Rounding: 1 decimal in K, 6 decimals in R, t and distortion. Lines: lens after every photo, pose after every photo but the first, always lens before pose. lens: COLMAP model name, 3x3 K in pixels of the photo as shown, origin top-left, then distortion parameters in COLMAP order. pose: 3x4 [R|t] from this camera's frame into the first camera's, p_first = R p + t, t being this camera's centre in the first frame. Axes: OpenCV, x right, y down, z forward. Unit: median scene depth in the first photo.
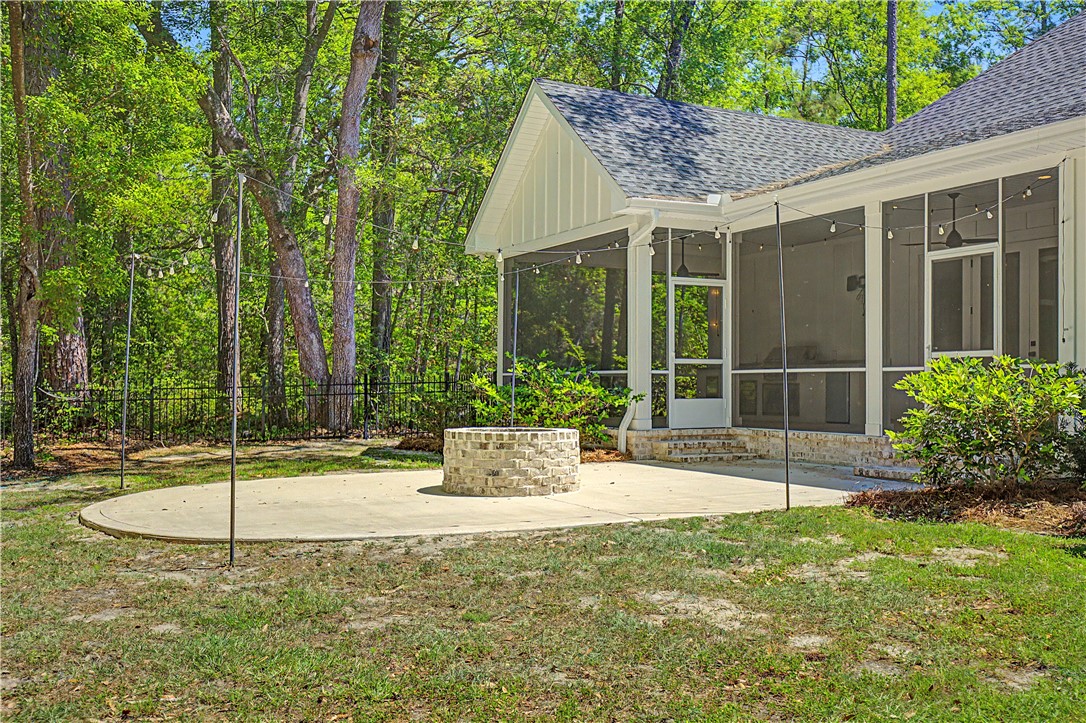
lens RADIAL K [[1051.9, 0, 543.0], [0, 1051.9, 361.5], [0, 0, 1]] dist [0.015467, 0.012071]
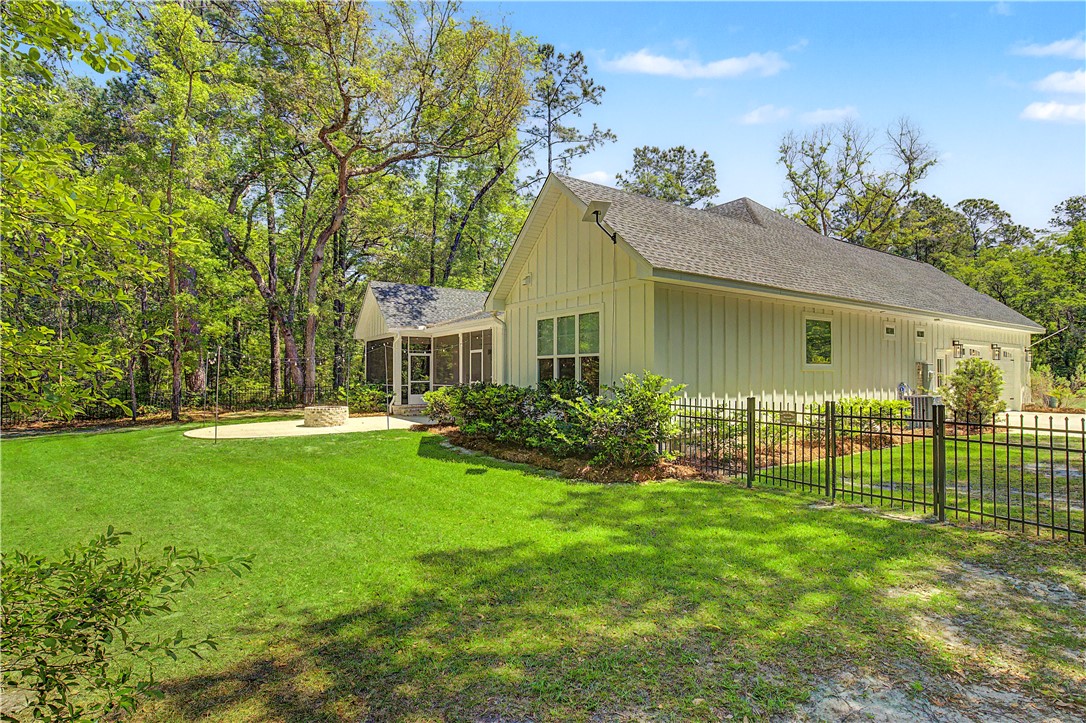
lens RADIAL K [[529.8, 0, 543.0], [0, 529.8, 361.5], [0, 0, 1]] dist [0.000693, 0.001182]
pose [[0.993094, -0.000133, 0.117318, 0.321782], [0.000389, 0.999998, -0.002167, -0.053571], [-0.117317, 0.002198, 0.993092, -0.522409]]
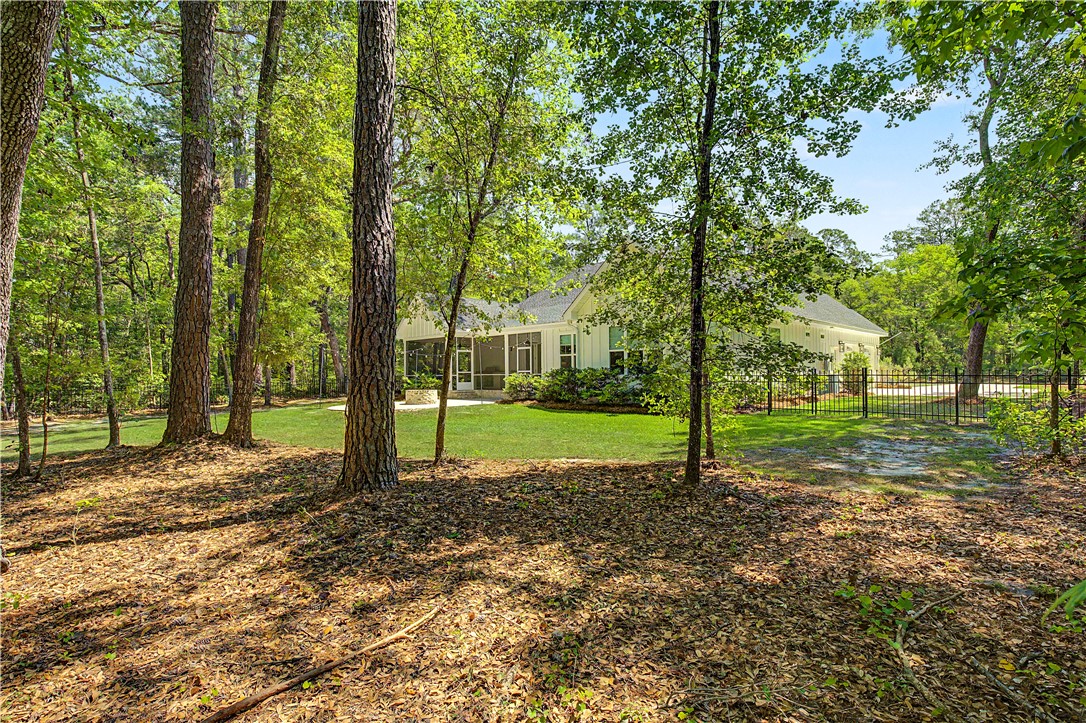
lens RADIAL K [[511.9, 0, 543.0], [0, 511.9, 361.5], [0, 0, 1]] dist [0.000814, 0.000245]
pose [[0.955856, -0.004609, 0.293799, -0.123664], [0.005518, 0.999982, -0.002265, -0.033065], [-0.293784, 0.003787, 0.955864, -0.842161]]
